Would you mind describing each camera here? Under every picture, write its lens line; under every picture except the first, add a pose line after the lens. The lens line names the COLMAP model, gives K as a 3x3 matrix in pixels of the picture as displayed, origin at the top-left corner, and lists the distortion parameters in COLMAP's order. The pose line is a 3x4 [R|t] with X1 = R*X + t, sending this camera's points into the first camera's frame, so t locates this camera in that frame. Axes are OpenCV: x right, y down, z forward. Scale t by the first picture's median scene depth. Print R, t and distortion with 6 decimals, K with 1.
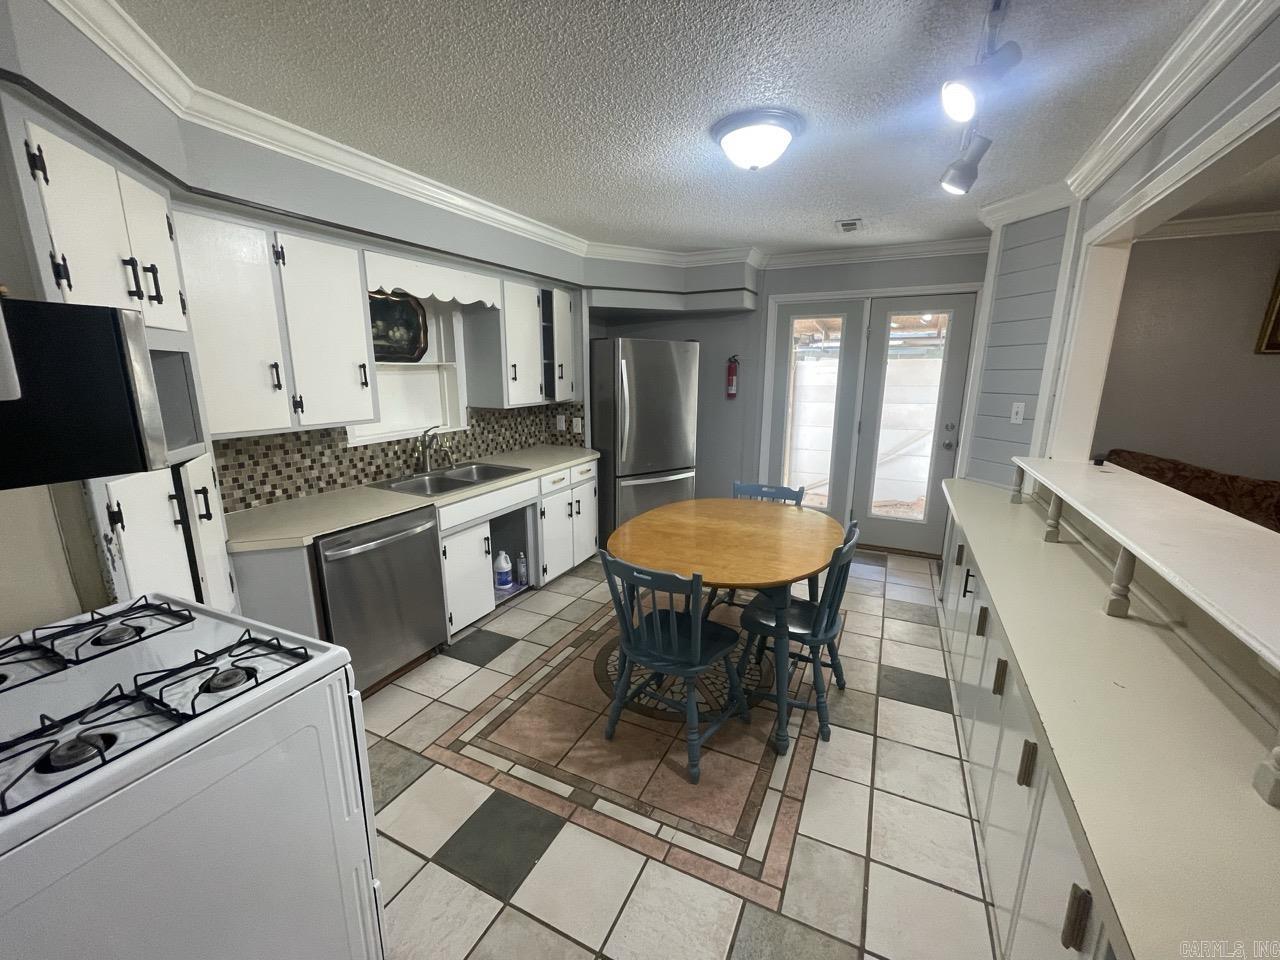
lens RADIAL K [[514.5, 0, 636.5], [0, 514.5, 481.9], [0, 0, 1]] dist [-0.009419, -0.000216]
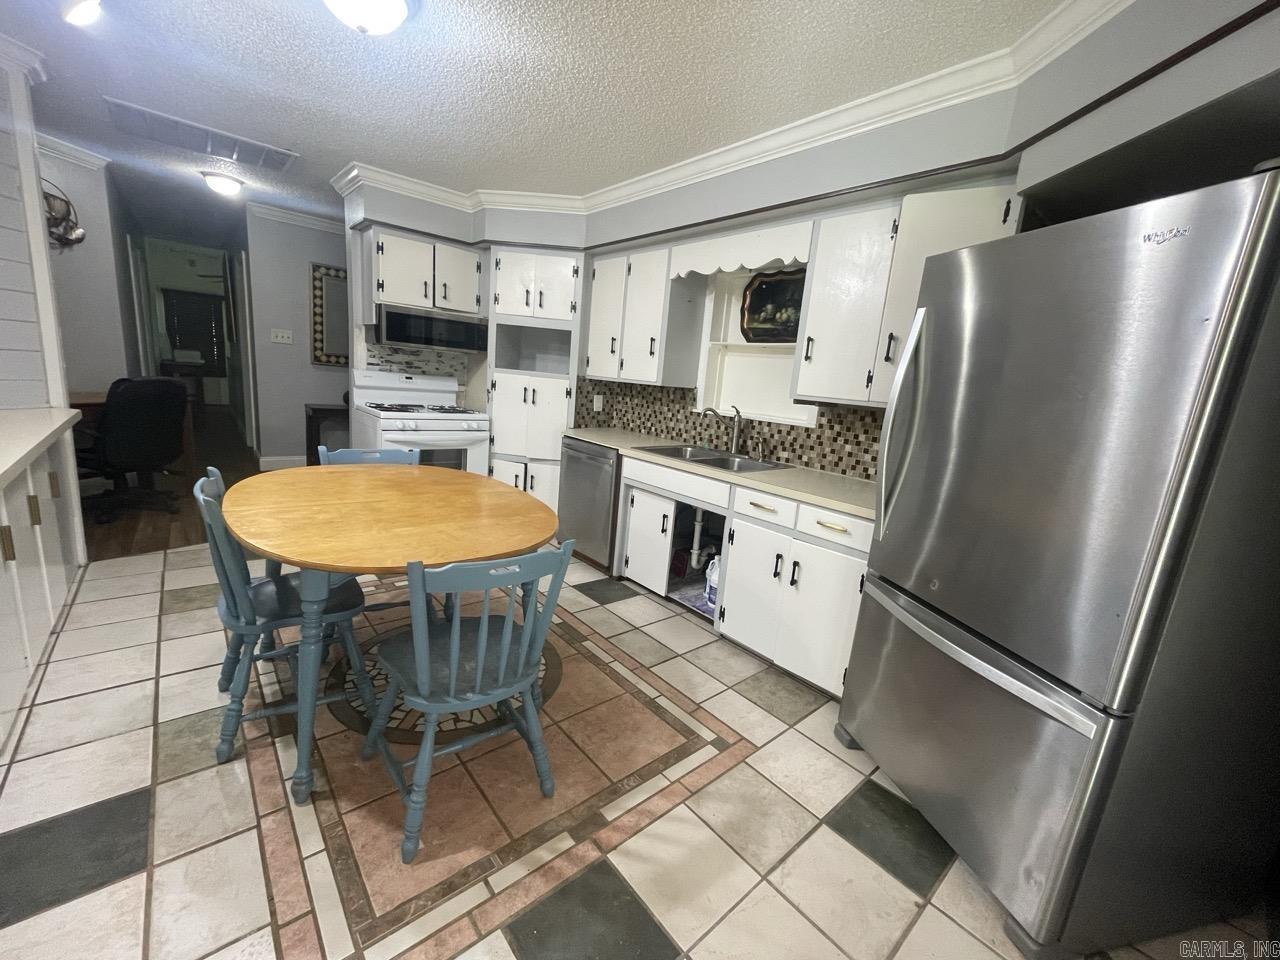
lens RADIAL K [[514.5, 0, 639.8], [0, 514.5, 480.8], [0, 0, 1]] dist [-0.009419, -0.000216]
pose [[-0.380363, 0.145568, -0.913309, 0.619573], [-0.287079, 0.920170, 0.266220, -0.200312], [0.879153, 0.363453, -0.308209, 1.289746]]
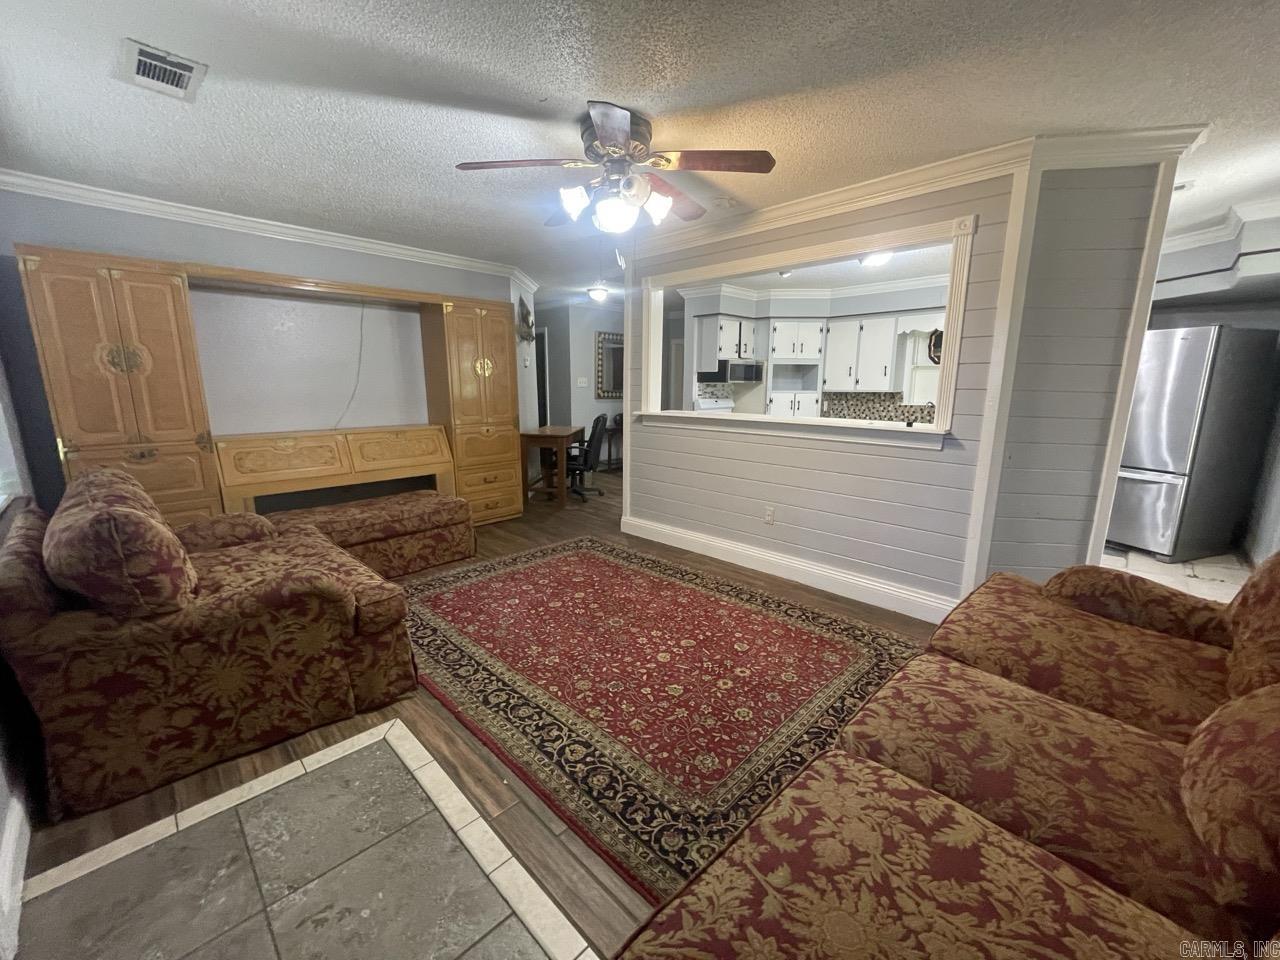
lens RADIAL K [[514.5, 0, 640.9], [0, 514.5, 481.0], [0, 0, 1]] dist [-0.009419, -0.000216]
pose [[-0.302327, 0.175139, -0.936976, 1.788331], [-0.203965, 0.948322, 0.243072, -0.063567], [0.931126, 0.264598, -0.250981, 0.588381]]
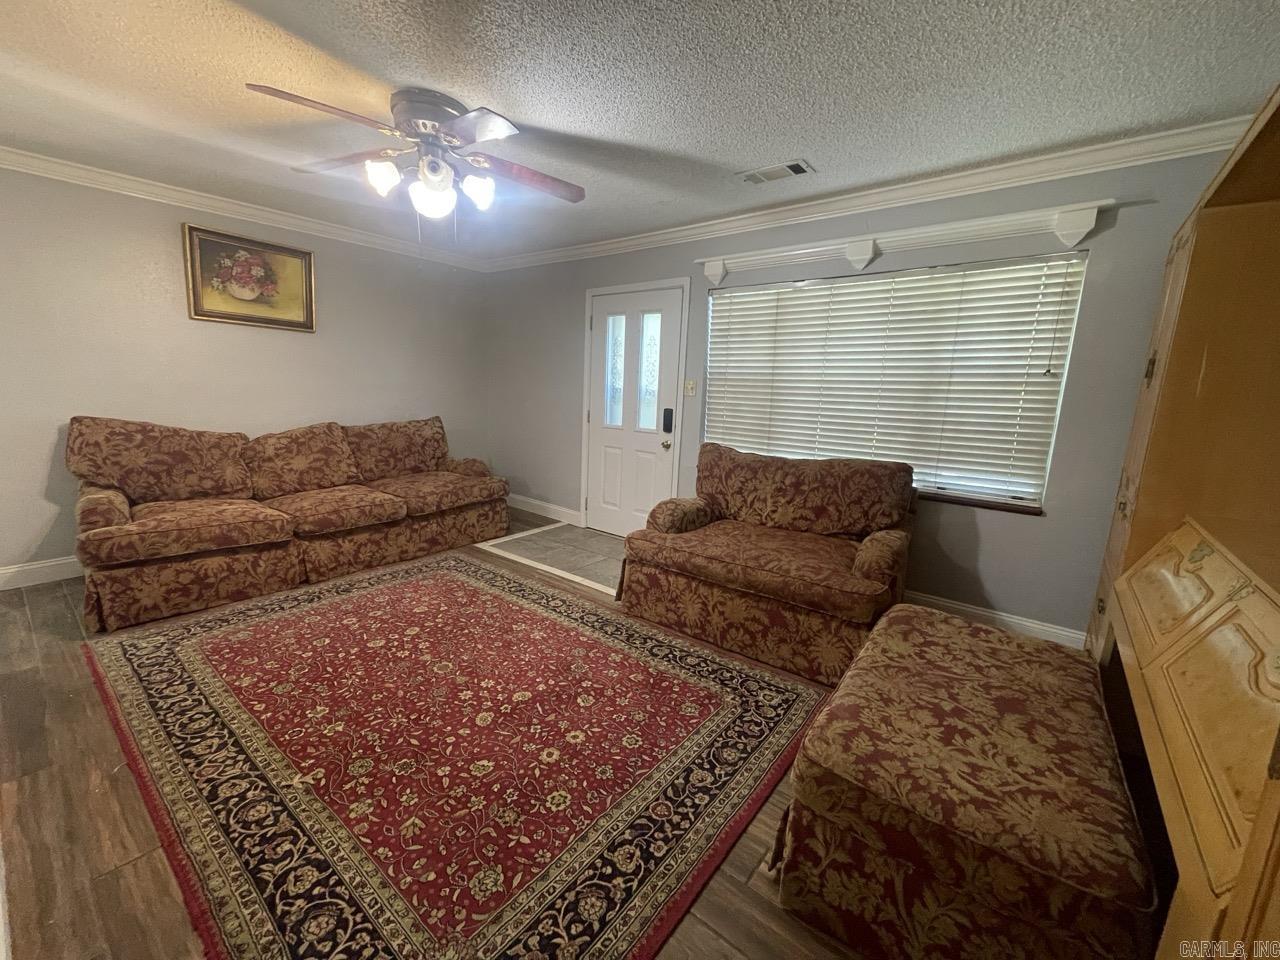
lens RADIAL K [[514.5, 0, 637.2], [0, 514.5, 478.9], [0, 0, 1]] dist [-0.009419, -0.000216]
pose [[0.200702, -0.177355, 0.963465, 0.293652], [0.169630, 0.974912, 0.144126, 0.087220], [-0.964855, 0.134506, 0.225752, -0.131609]]
